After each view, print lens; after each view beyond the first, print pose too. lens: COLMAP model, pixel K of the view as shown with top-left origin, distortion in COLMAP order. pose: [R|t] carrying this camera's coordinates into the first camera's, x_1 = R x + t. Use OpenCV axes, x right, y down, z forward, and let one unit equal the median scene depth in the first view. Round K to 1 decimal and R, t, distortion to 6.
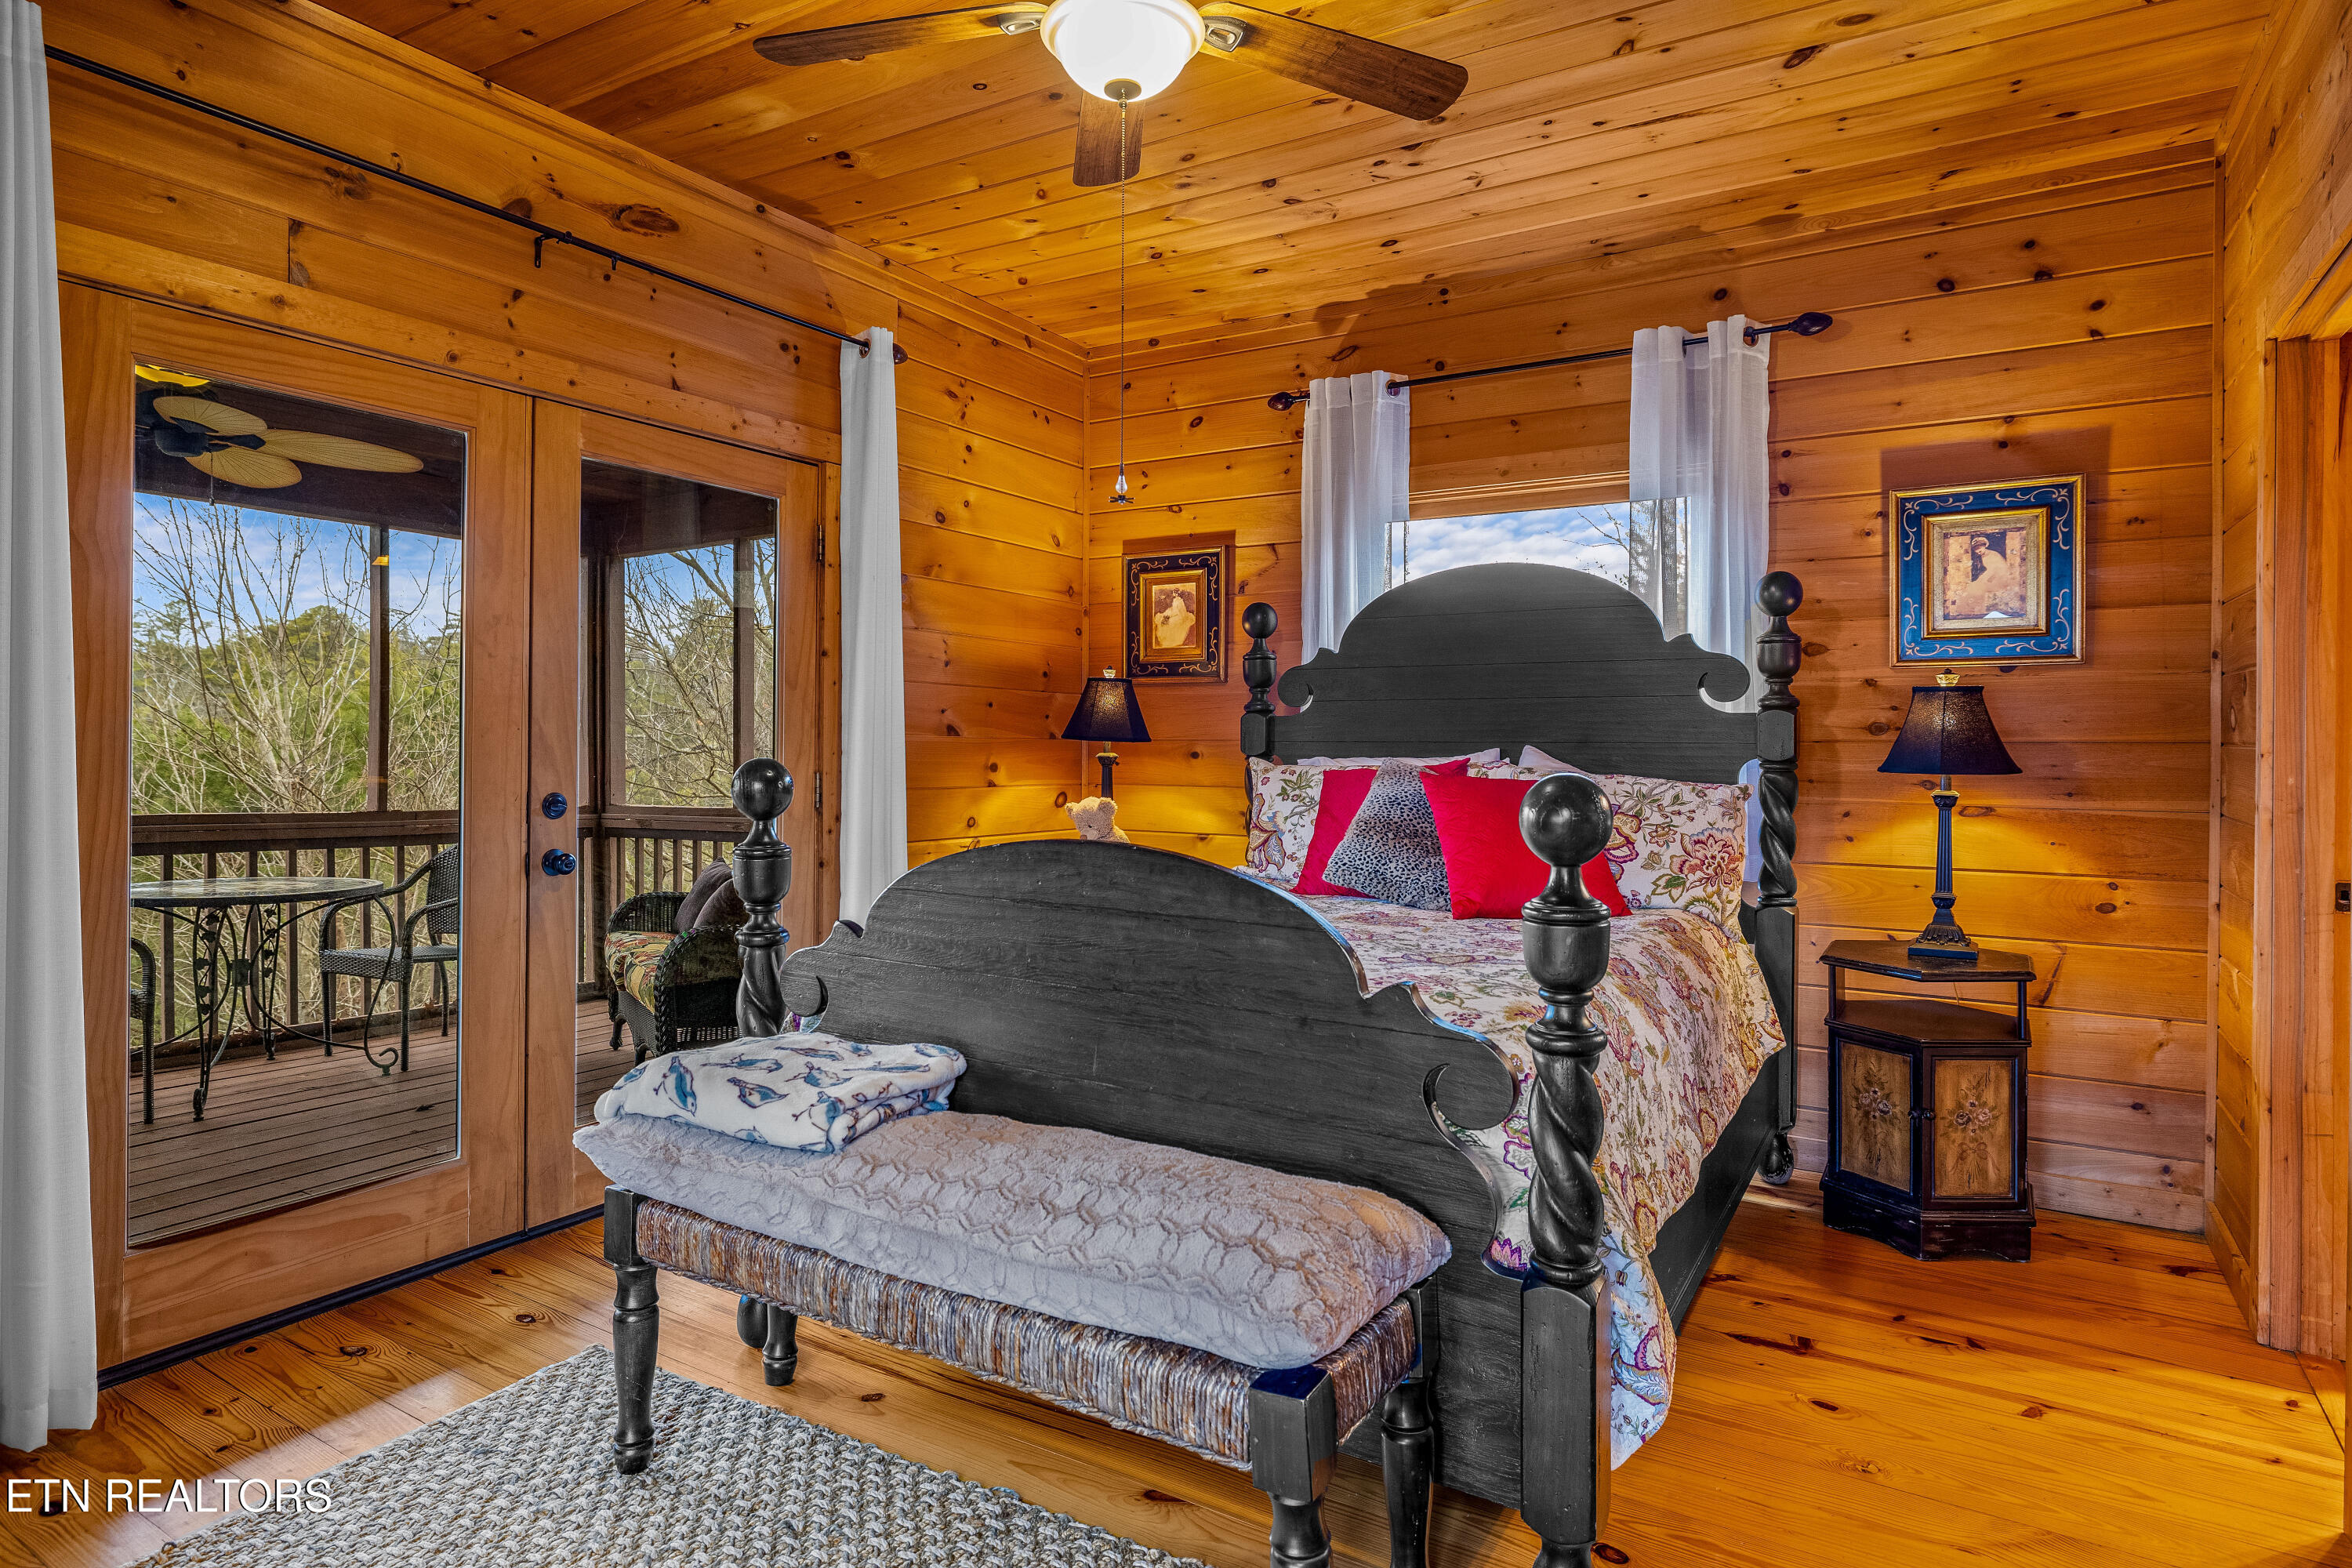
lens RADIAL K [[1305.6, 0, 1158.8], [0, 1305.6, 747.0], [0, 0, 1]] dist [-0.005349, 0.002908]
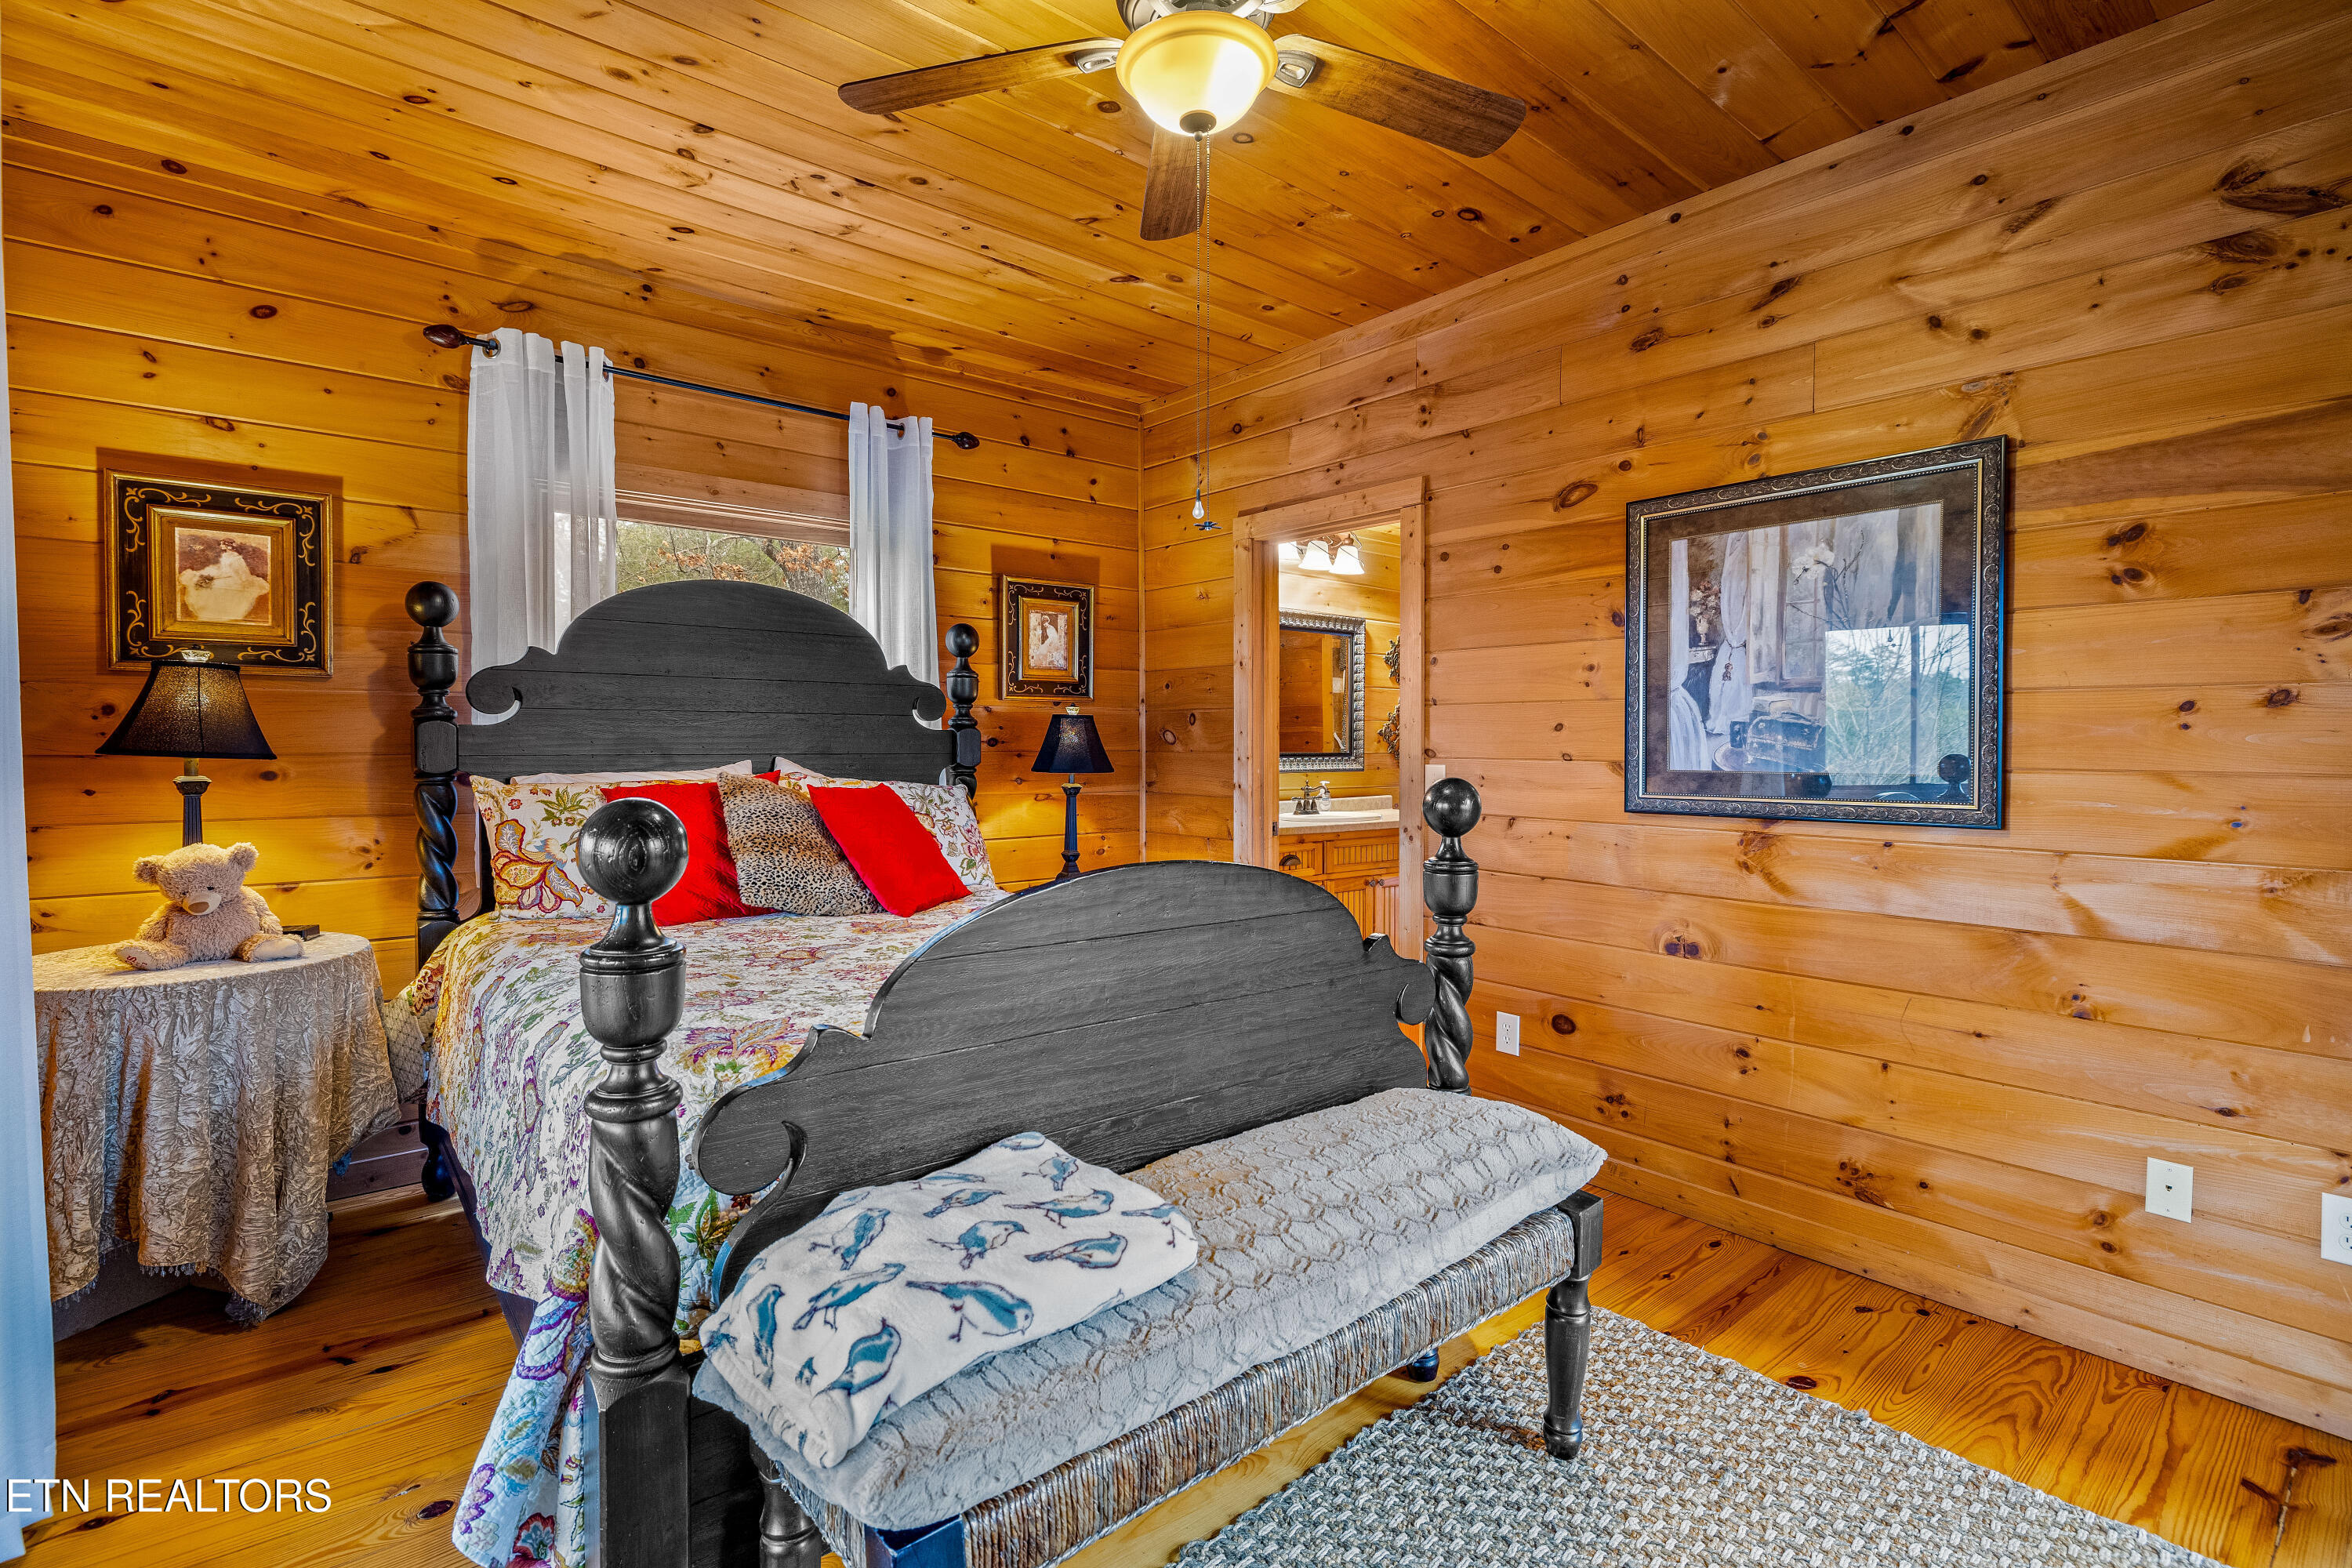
lens RADIAL K [[1089.0, 0, 1171.7], [0, 1089.0, 769.2], [0, 0, 1]] dist [-0.009614, 0.000596]
pose [[0.315310, -0.024143, 0.948682, -0.471130], [0.005416, 0.999706, 0.023641, -0.010865], [-0.948973, -0.002316, 0.315348, 0.415123]]
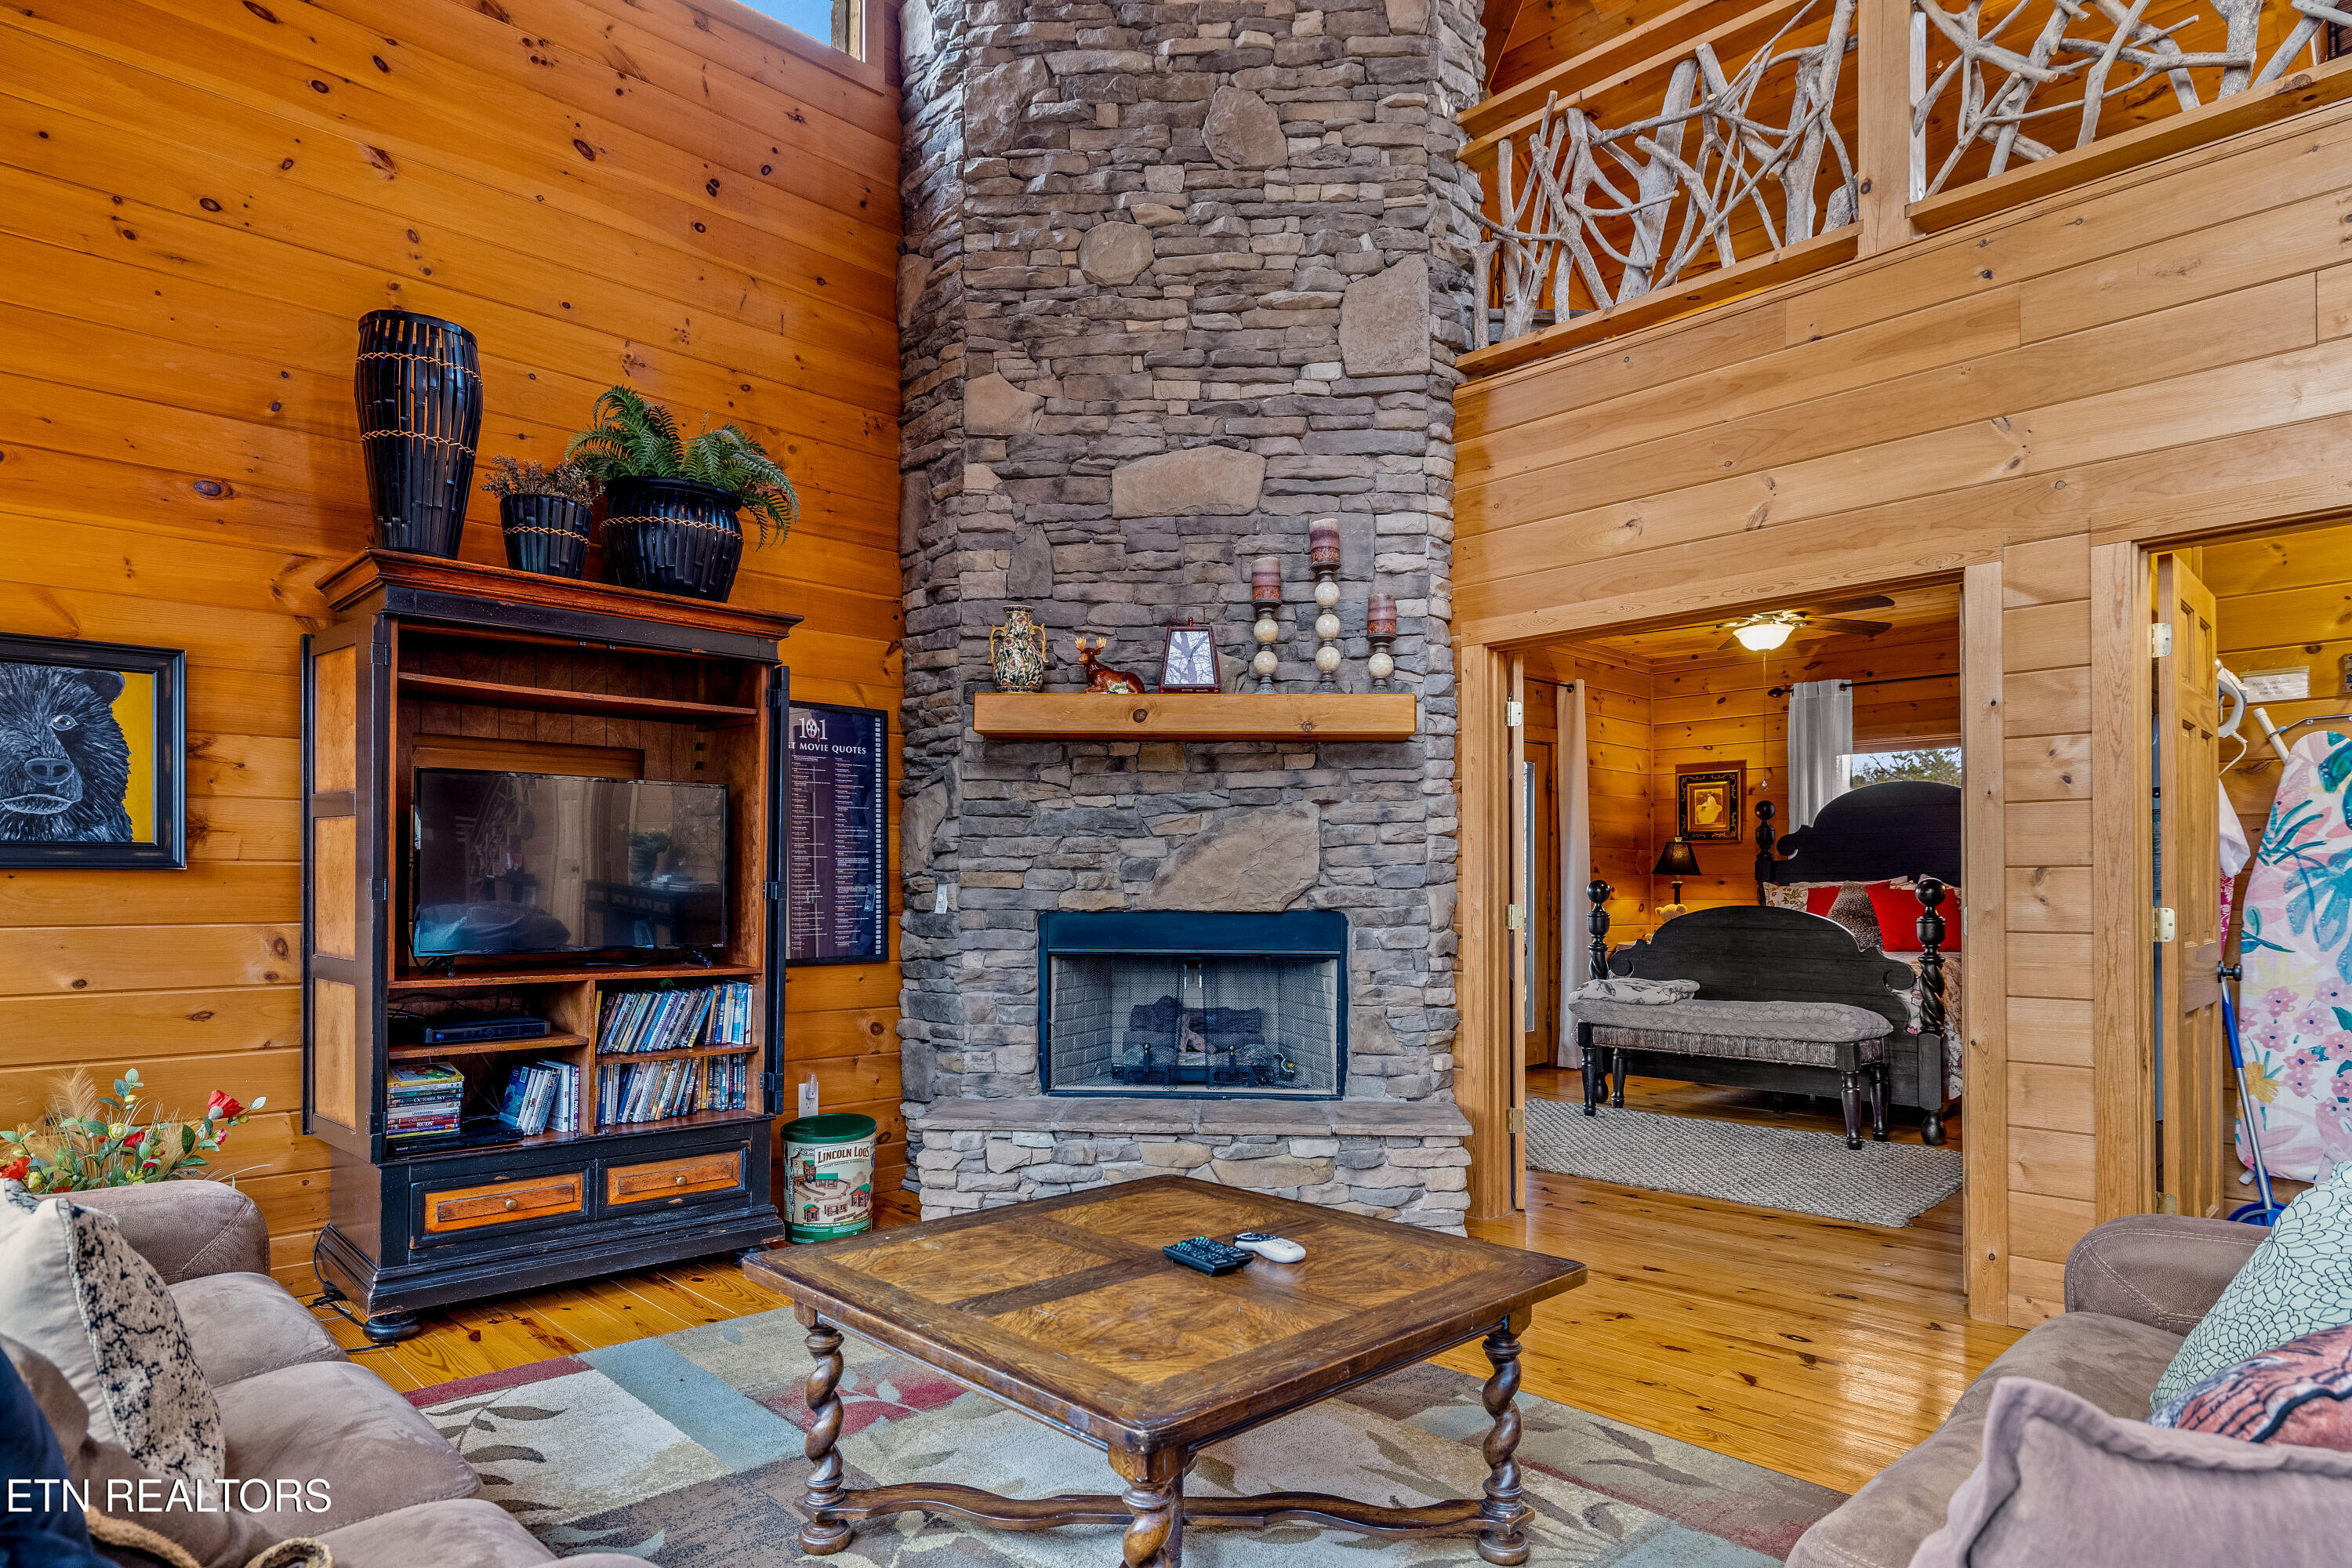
lens RADIAL K [[1336.1, 0, 1141.0], [0, 1336.1, 892.5], [0, 0, 1]] dist [-0.008694, 0.003750]
pose [[0.965607, -0.005985, -0.259938, -0.335975], [0.006142, 0.999981, -0.000206, 0.019369], [0.259935, -0.001398, 0.965625, -1.255701]]
